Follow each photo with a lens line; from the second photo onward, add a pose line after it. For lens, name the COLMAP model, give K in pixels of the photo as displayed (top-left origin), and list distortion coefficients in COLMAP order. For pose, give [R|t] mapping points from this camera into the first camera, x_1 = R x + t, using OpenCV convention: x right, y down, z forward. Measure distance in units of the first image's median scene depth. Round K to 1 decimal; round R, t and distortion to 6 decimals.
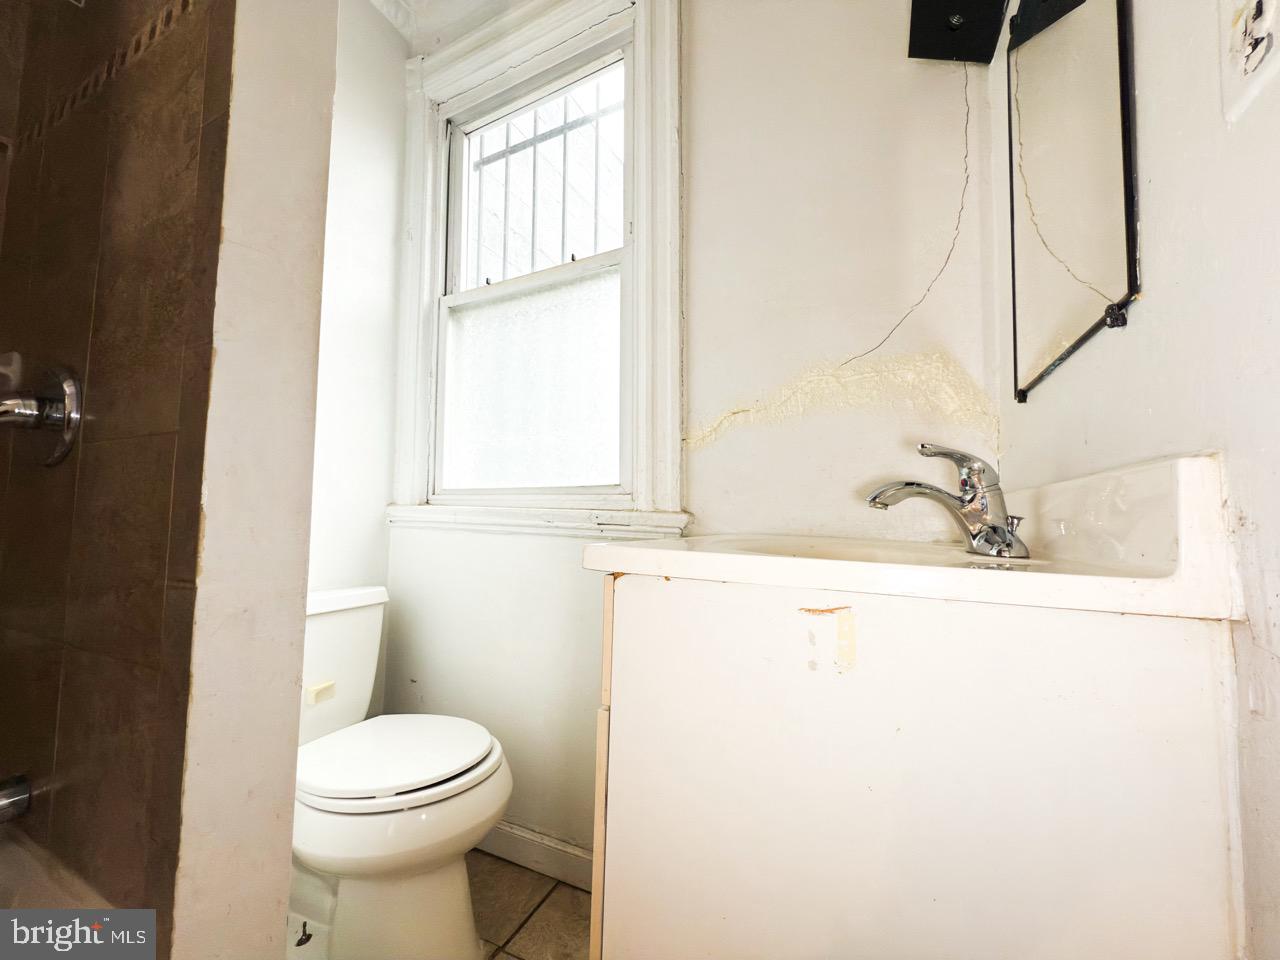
lens RADIAL K [[509.7, 0, 640.1], [0, 509.7, 479.9], [0, 0, 1]] dist [0.000350, -0.000737]
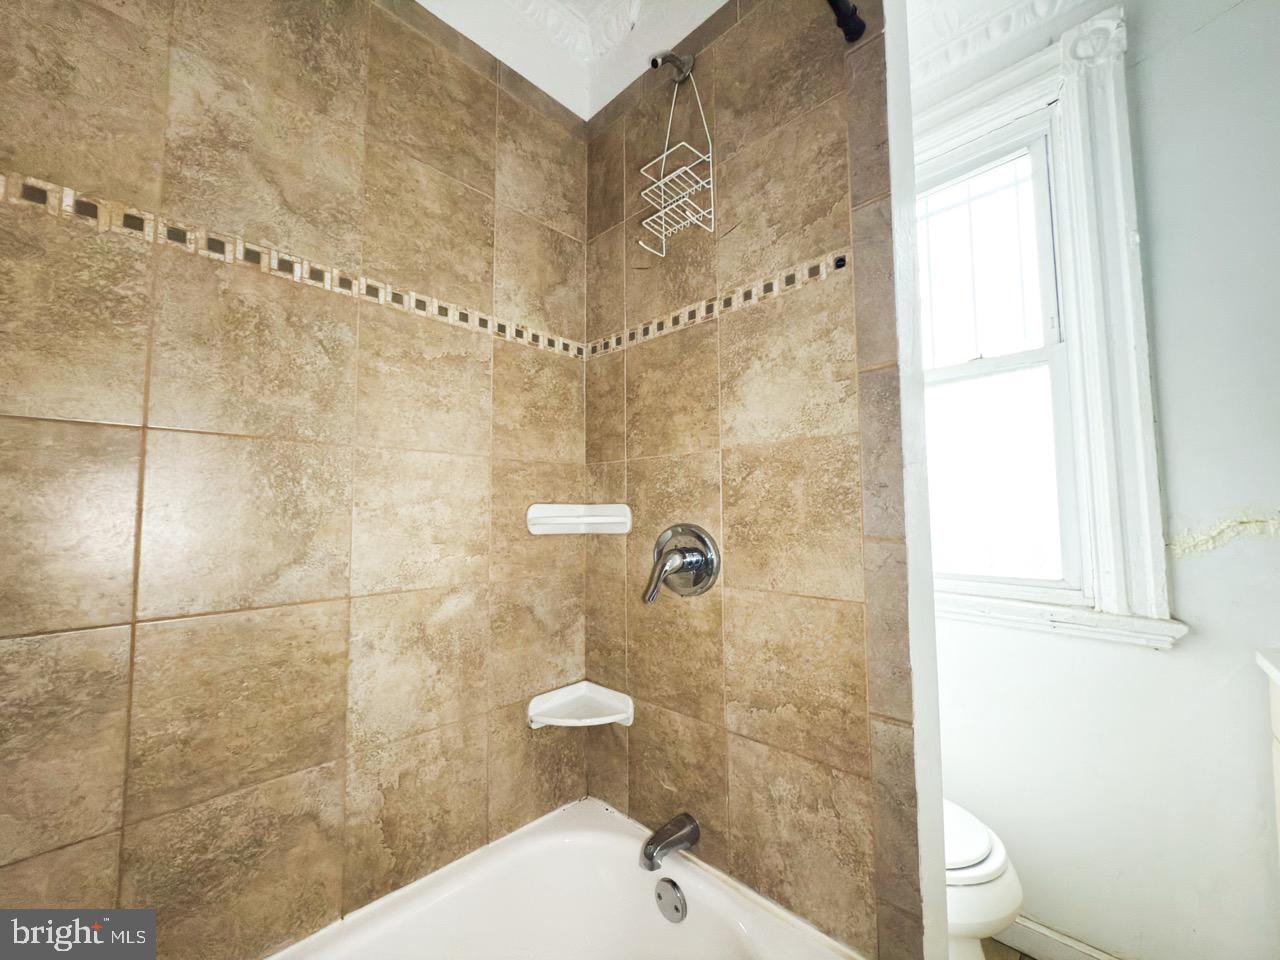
lens RADIAL K [[509.7, 0, 637.7], [0, 509.7, 474.6], [0, 0, 1]] dist [0.000350, -0.000737]
pose [[0.948876, -0.037447, -0.313421, -0.683108], [0.038447, 0.999256, -0.002991, -0.300691], [0.313300, -0.009212, 0.949610, -0.316051]]
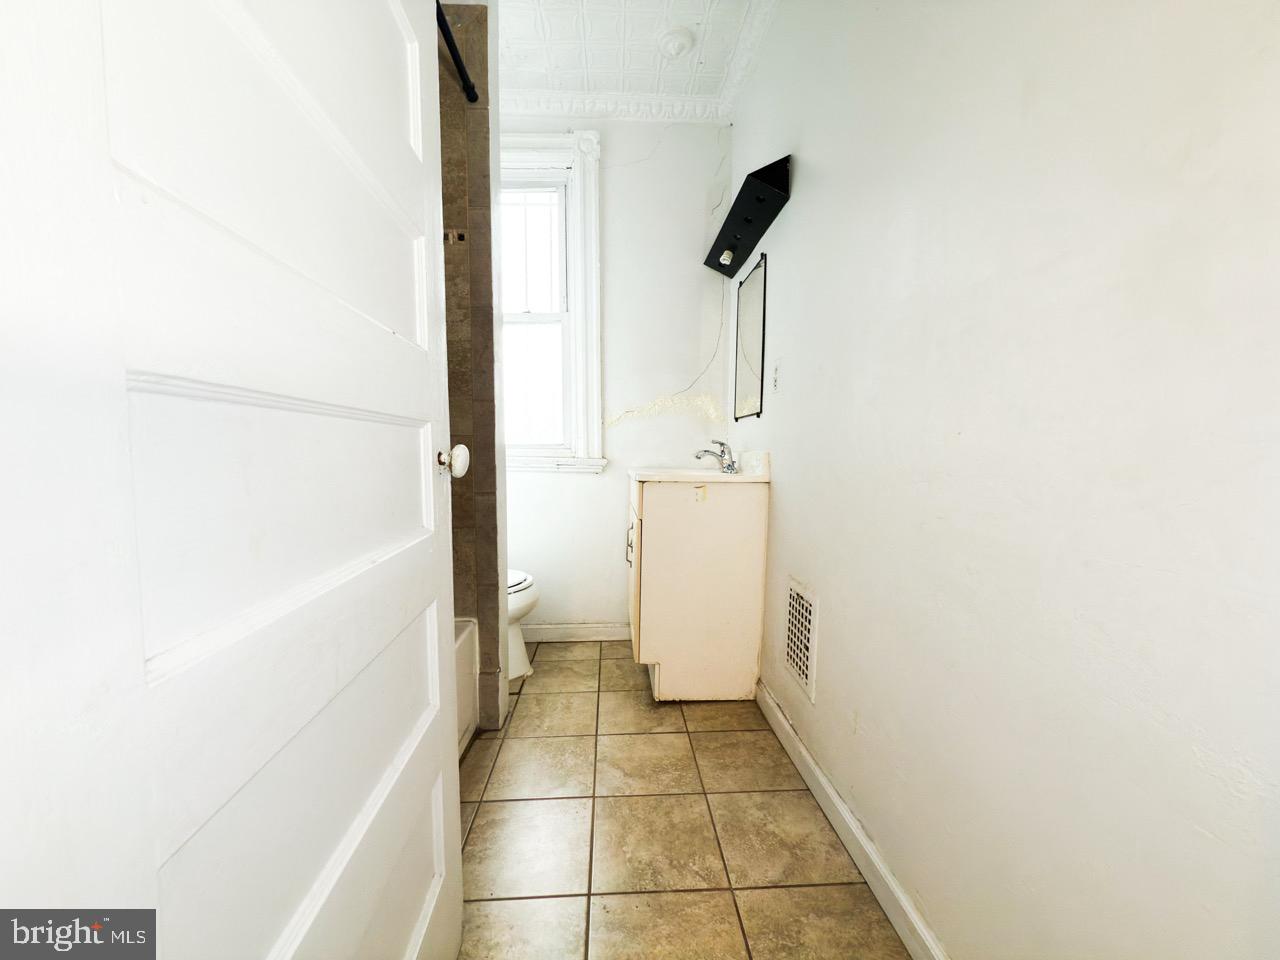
lens RADIAL K [[509.7, 0, 637.8], [0, 509.7, 482.1], [0, 0, 1]] dist [0.000350, -0.000737]
pose [[0.882281, -0.043476, 0.468711, -0.904611], [-0.024047, 0.990263, 0.137118, -0.152164], [-0.470108, -0.132248, 0.872645, -1.062953]]
